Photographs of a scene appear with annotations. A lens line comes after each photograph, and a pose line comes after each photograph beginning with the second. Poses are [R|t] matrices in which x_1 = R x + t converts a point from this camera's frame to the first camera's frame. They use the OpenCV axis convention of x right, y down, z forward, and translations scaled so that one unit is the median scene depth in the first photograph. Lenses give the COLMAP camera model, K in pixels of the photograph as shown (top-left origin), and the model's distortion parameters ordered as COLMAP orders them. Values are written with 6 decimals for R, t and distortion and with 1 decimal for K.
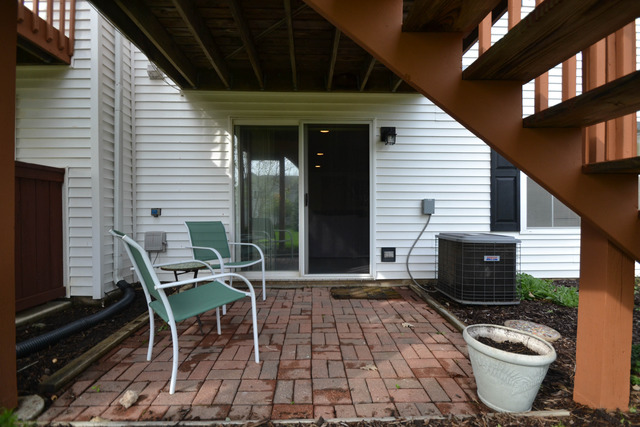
lens RADIAL K [[287.5, 0, 318.6], [0, 287.5, 212.9], [0, 0, 1]] dist [-0.010437, -0.002737]
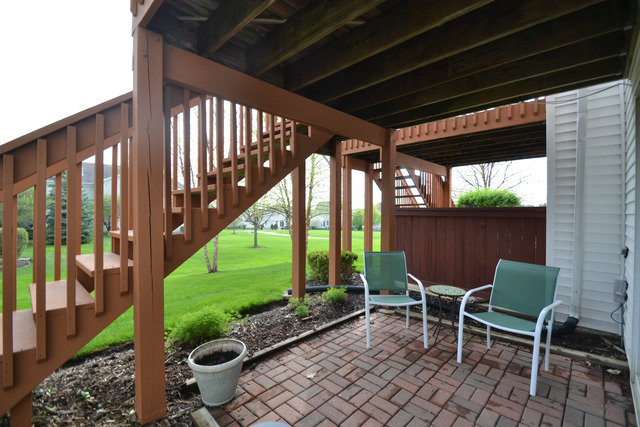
lens RADIAL K [[287.5, 0, 321.2], [0, 287.5, 213.1], [0, 0, 1]] dist [-0.010437, -0.002737]
pose [[-0.720721, 0.002658, -0.693221, 0.932138], [-0.004940, 0.999948, 0.008970, -0.194061], [0.693208, 0.009889, -0.720670, 1.734537]]
